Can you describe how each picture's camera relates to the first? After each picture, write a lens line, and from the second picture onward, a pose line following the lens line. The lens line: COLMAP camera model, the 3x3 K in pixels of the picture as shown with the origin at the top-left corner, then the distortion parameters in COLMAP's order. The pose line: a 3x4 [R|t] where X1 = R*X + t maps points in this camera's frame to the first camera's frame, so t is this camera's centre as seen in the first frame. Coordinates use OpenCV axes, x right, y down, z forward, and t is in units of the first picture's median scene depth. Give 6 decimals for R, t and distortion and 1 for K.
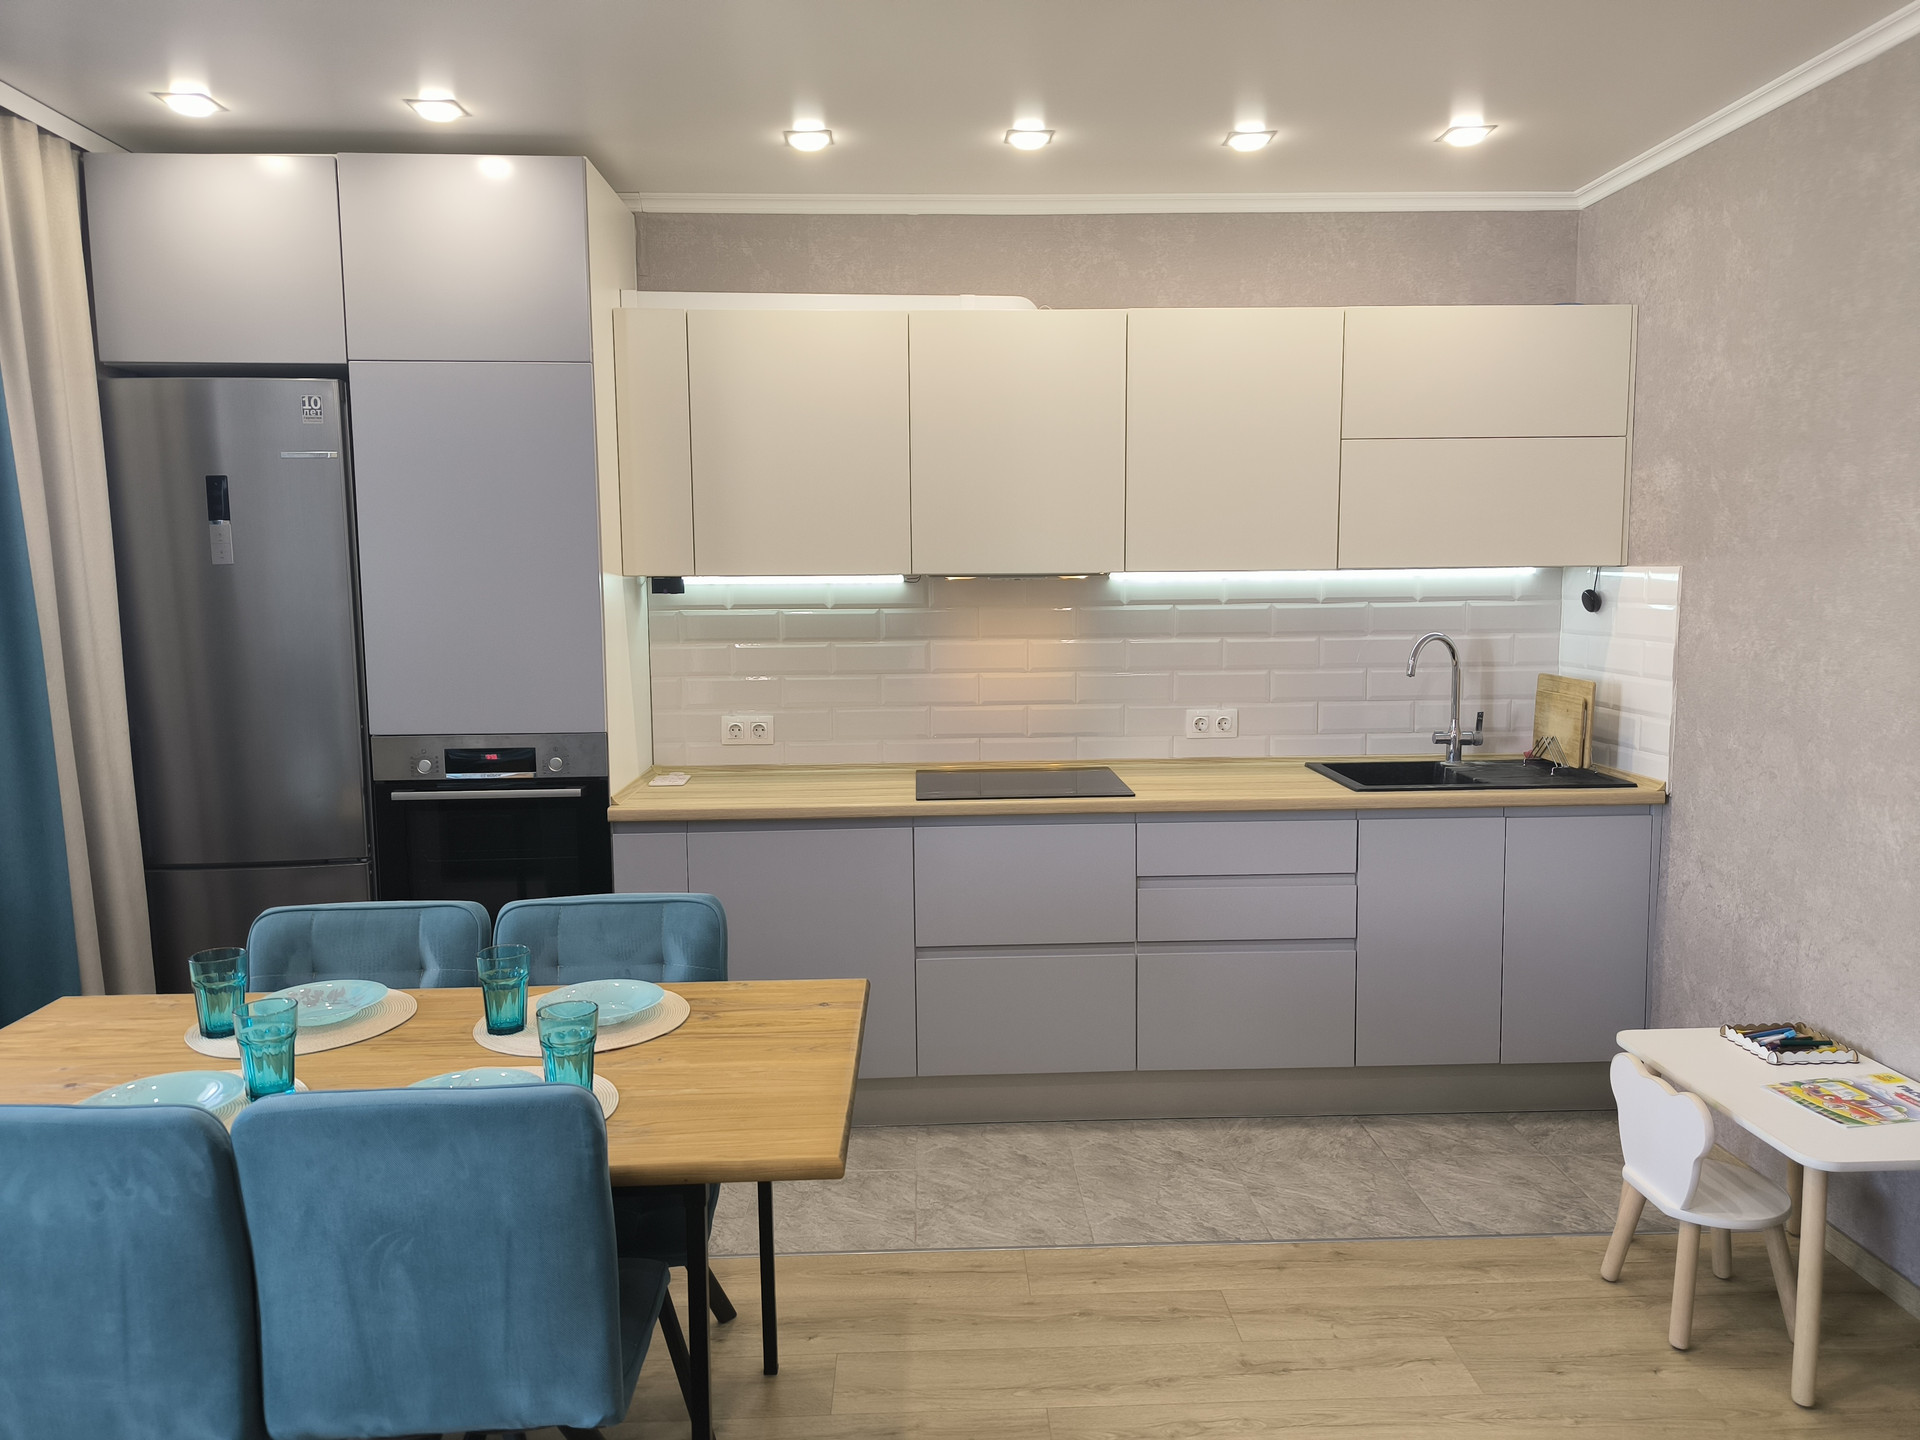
lens RADIAL K [[1329.0, 0, 967.5], [0, 1329.0, 712.8], [0, 0, 1]] dist [0.039014, -0.036212]
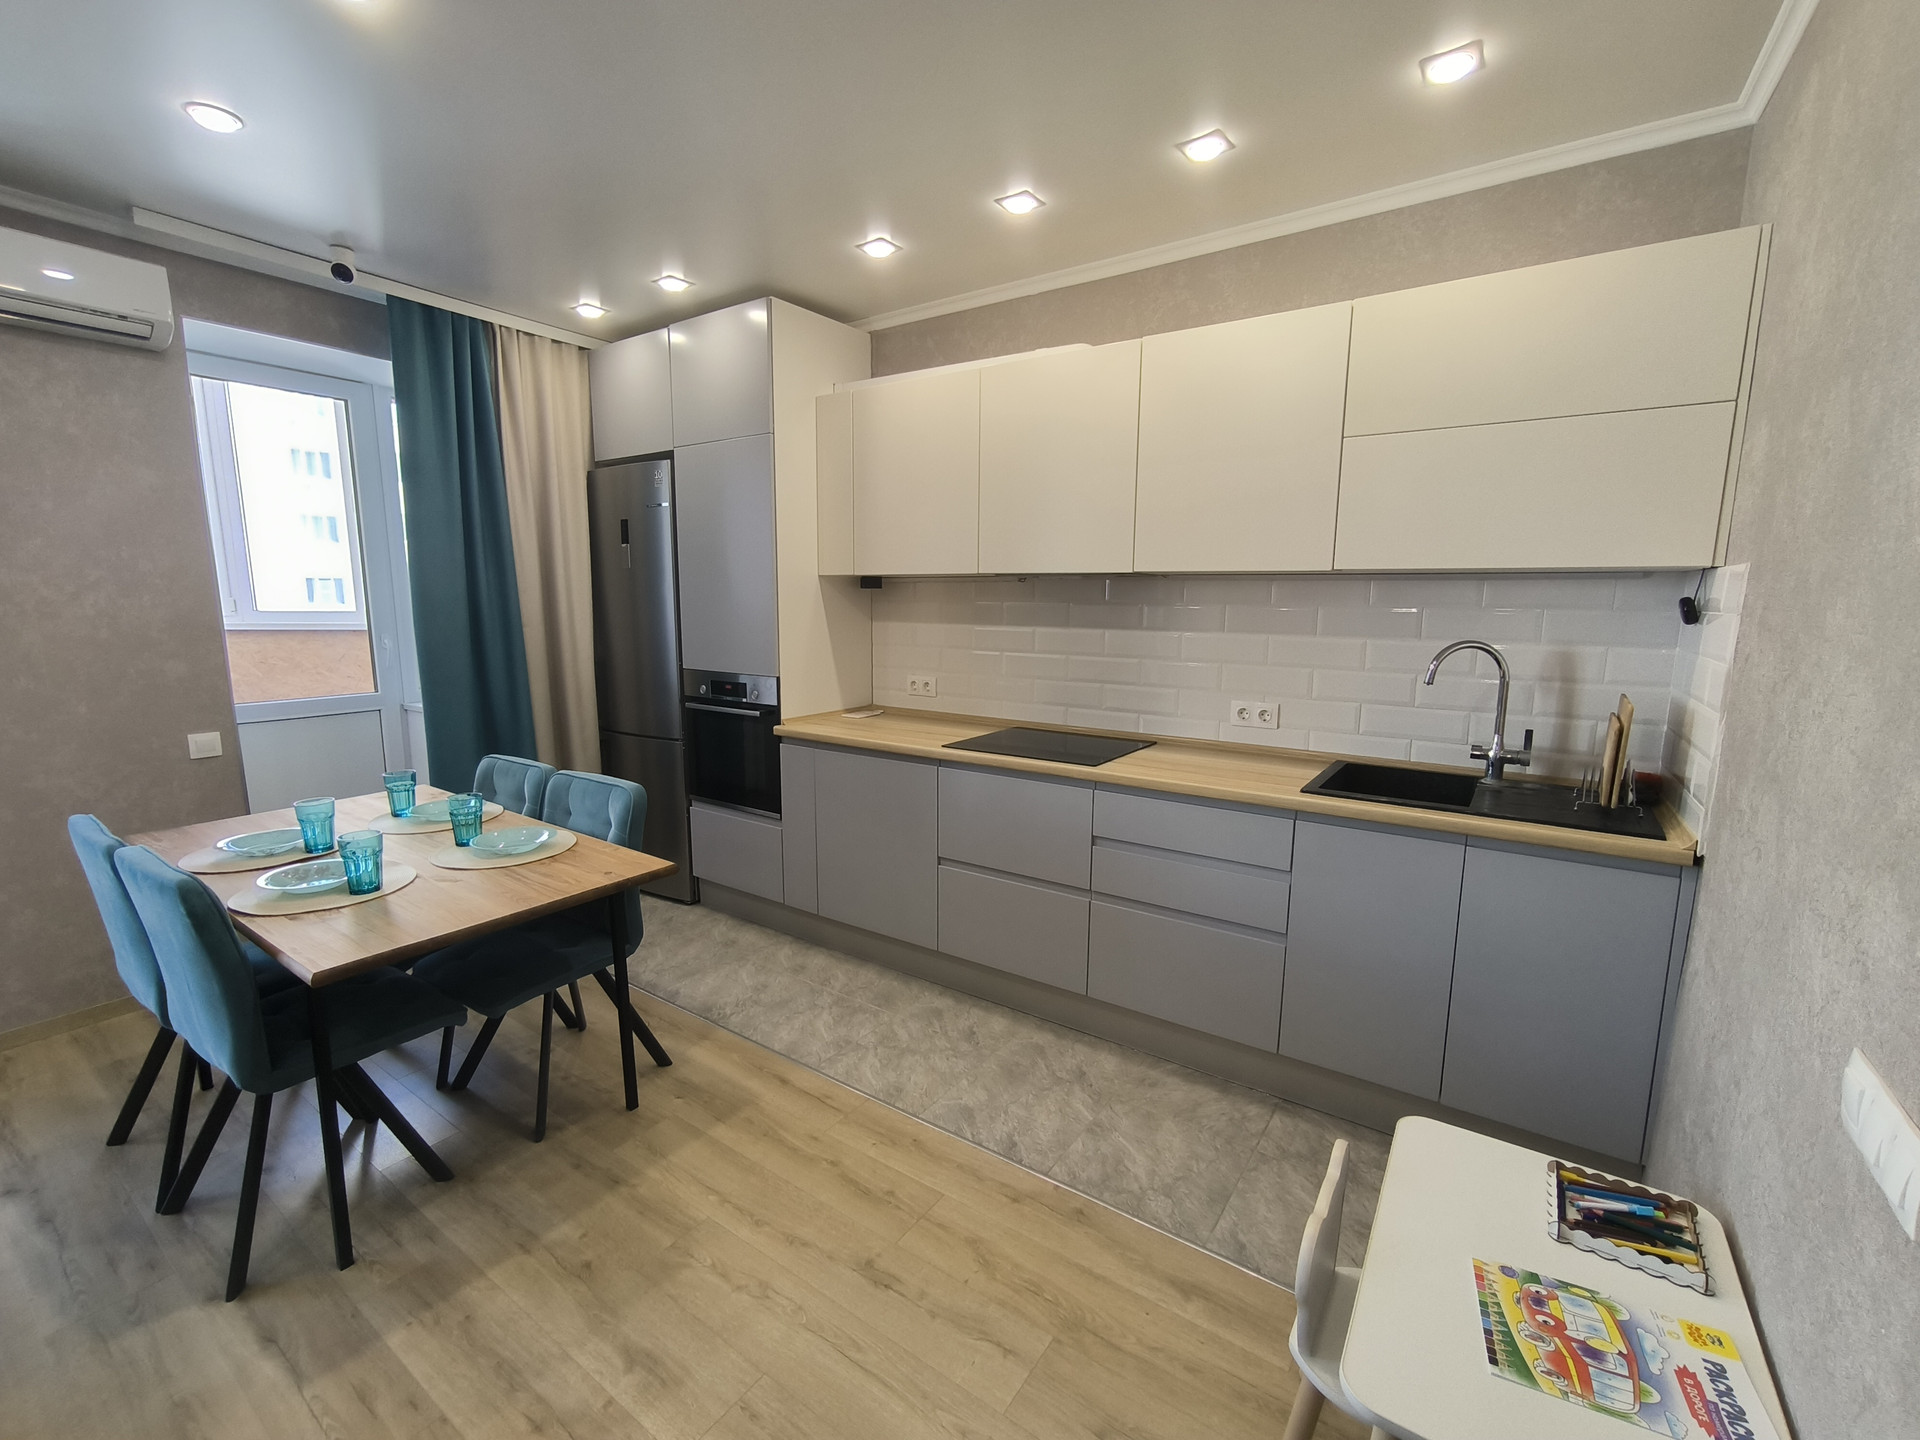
lens RADIAL K [[819.4, 0, 958.2], [0, 819.4, 718.5], [0, 0, 1]] dist [-0.011871, 0.003883]
pose [[0.795782, 0.103166, -0.596731, 0.468079], [-0.074628, 0.994578, 0.072427, -0.022318], [0.600968, -0.013103, 0.799166, 0.368021]]
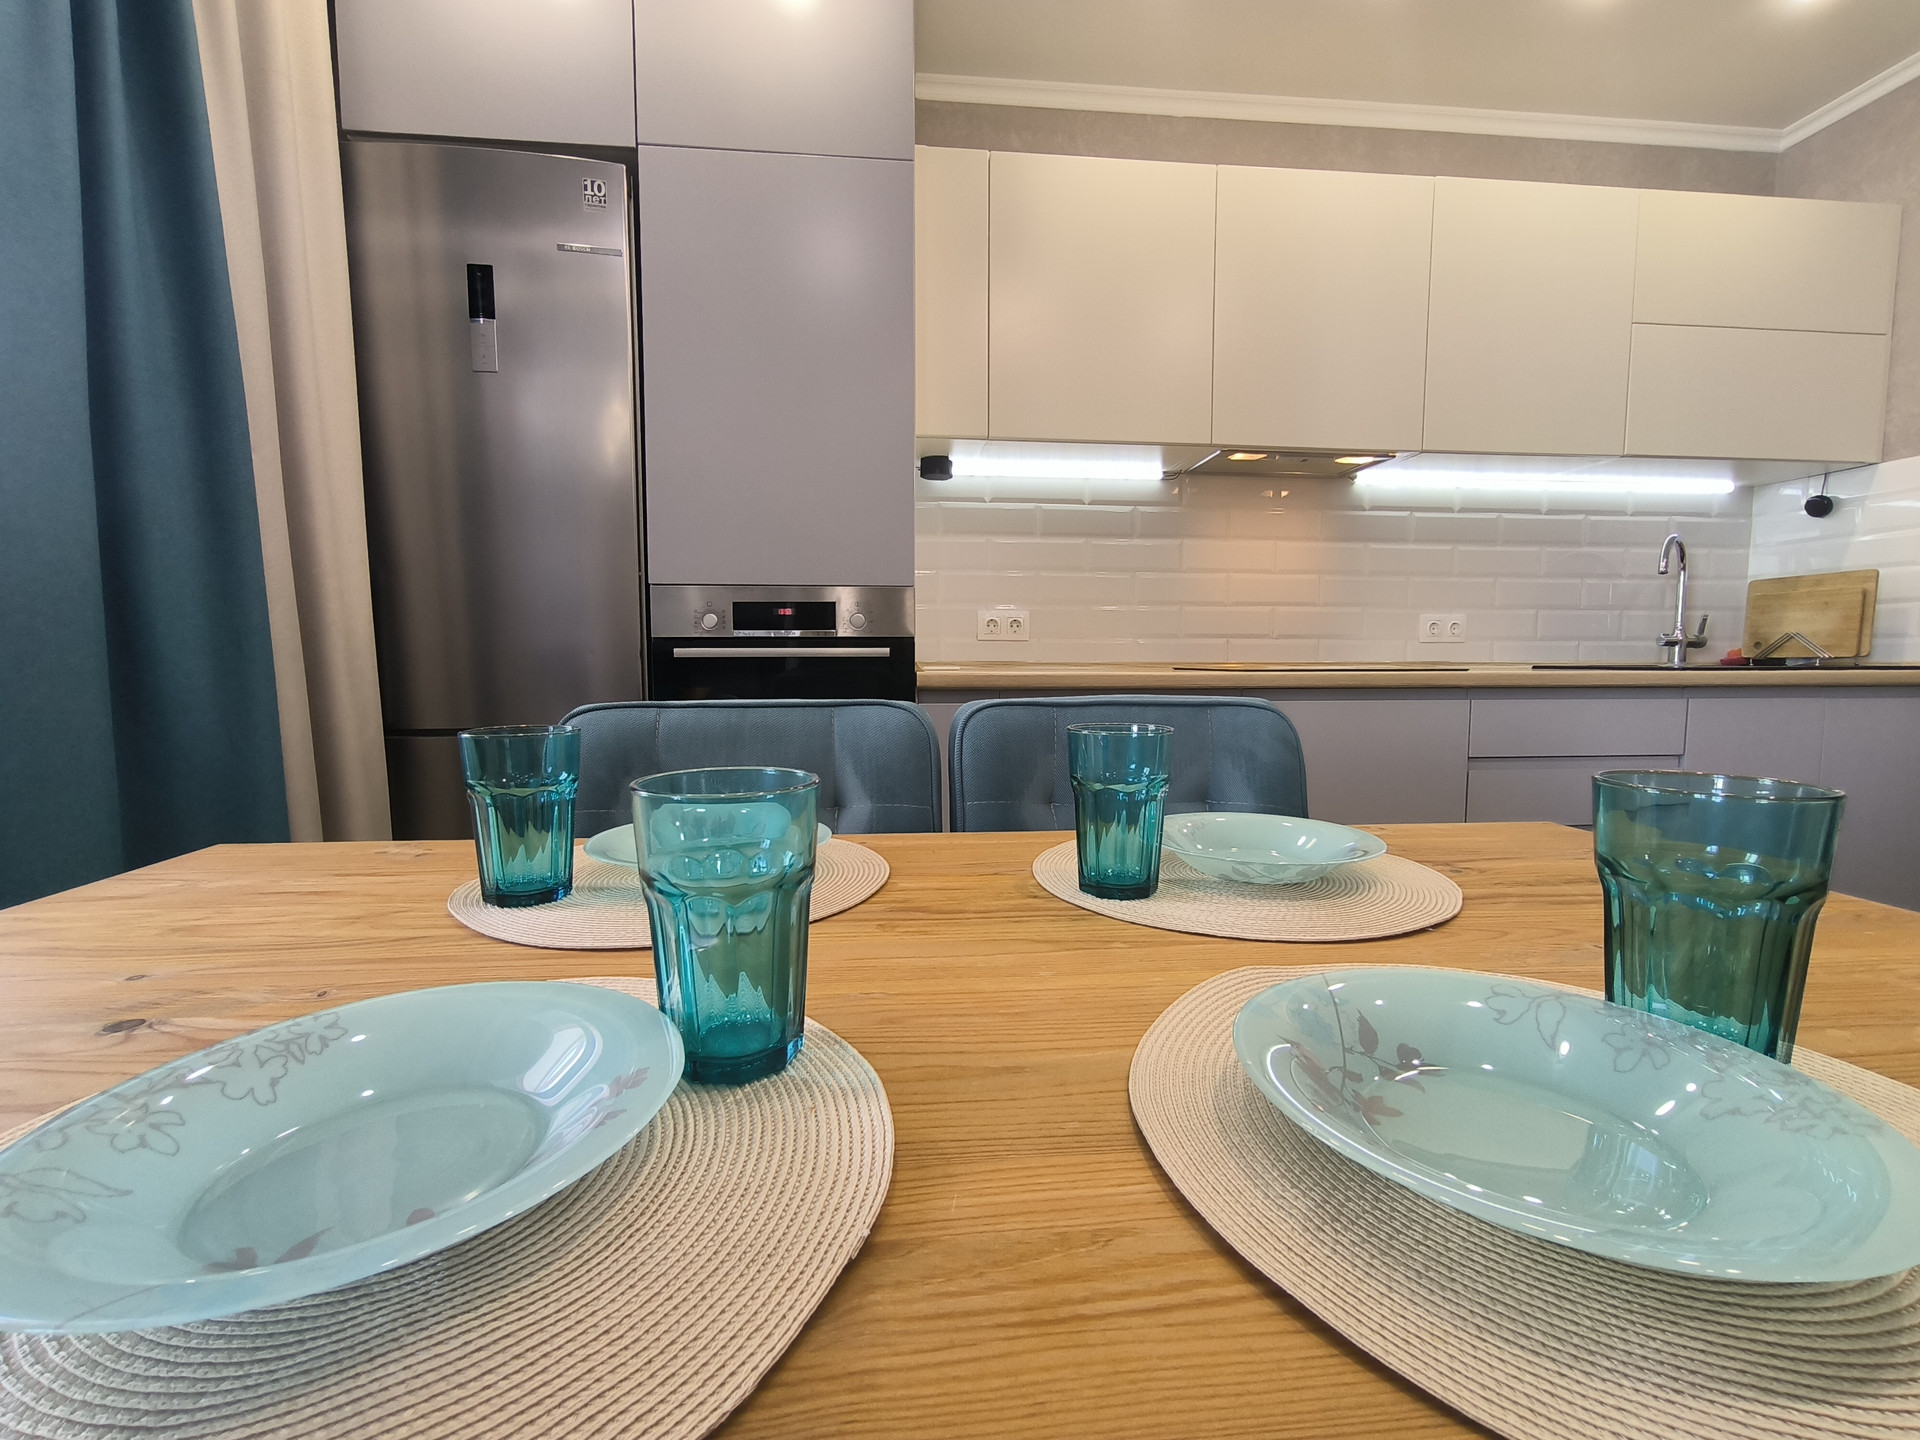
lens RADIAL K [[819.4, 0, 952.2], [0, 819.4, 724.0], [0, 0, 1]] dist [-0.011871, 0.003883]
pose [[0.998682, 0.006044, 0.050968, -0.274371], [-0.004753, 0.999665, -0.025425, 0.119904], [-0.051105, 0.025149, 0.998377, 0.458277]]
